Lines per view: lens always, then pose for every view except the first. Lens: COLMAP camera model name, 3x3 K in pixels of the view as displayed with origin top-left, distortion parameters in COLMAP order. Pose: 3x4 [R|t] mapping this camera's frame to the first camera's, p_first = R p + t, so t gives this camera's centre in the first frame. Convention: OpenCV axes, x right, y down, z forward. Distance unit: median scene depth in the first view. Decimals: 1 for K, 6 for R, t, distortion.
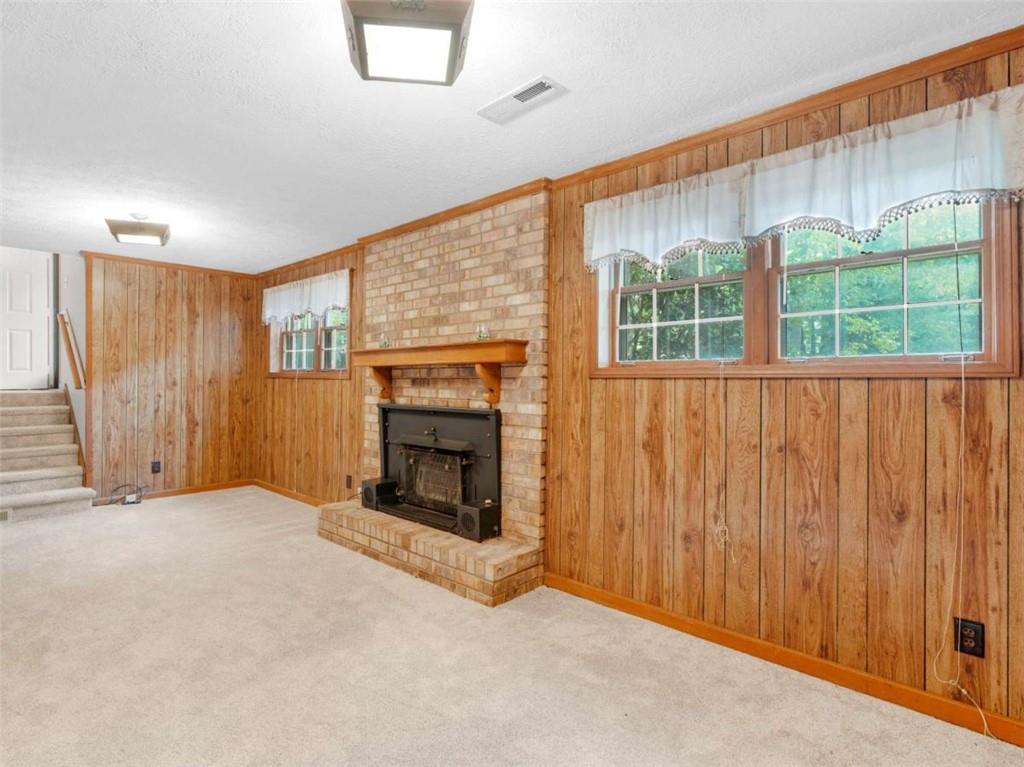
lens RADIAL K [[515.7, 0, 542.7], [0, 515.7, 380.6], [0, 0, 1]] dist [0.000985, 0.000068]
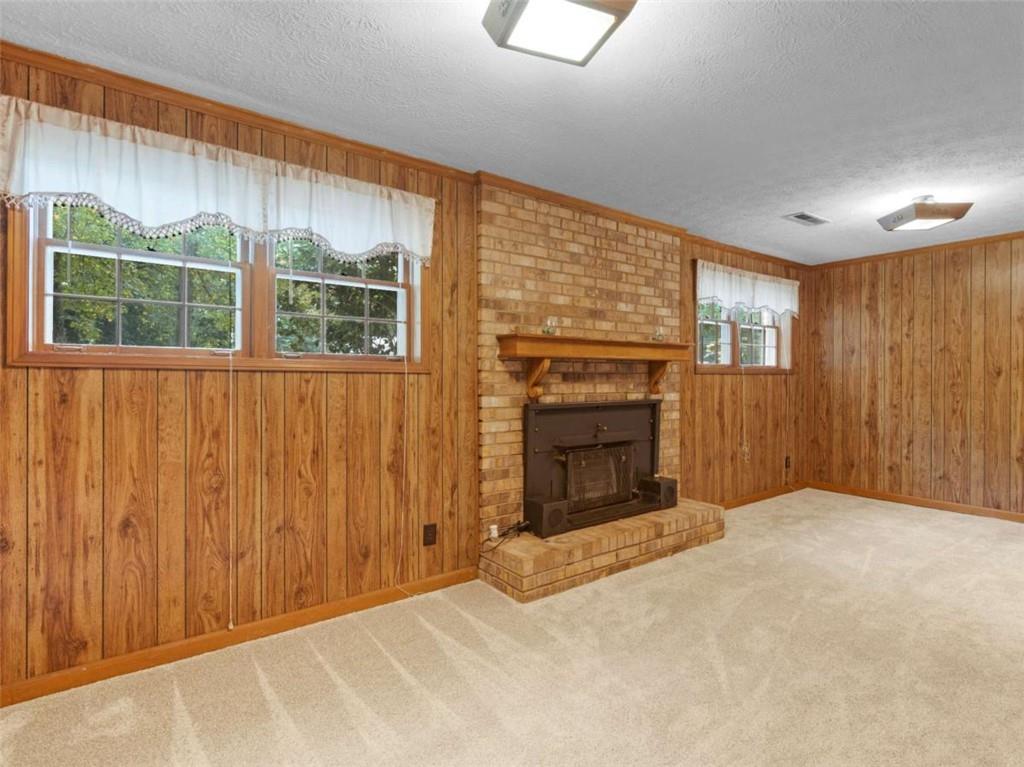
lens RADIAL K [[515.7, 0, 503.7], [0, 515.7, 377.0], [0, 0, 1]] dist [0.000985, 0.000068]
pose [[0.231481, -0.005298, 0.972825, -1.223120], [-0.001955, 0.999981, 0.005911, -0.002377], [-0.972837, -0.003271, 0.231467, 0.964318]]
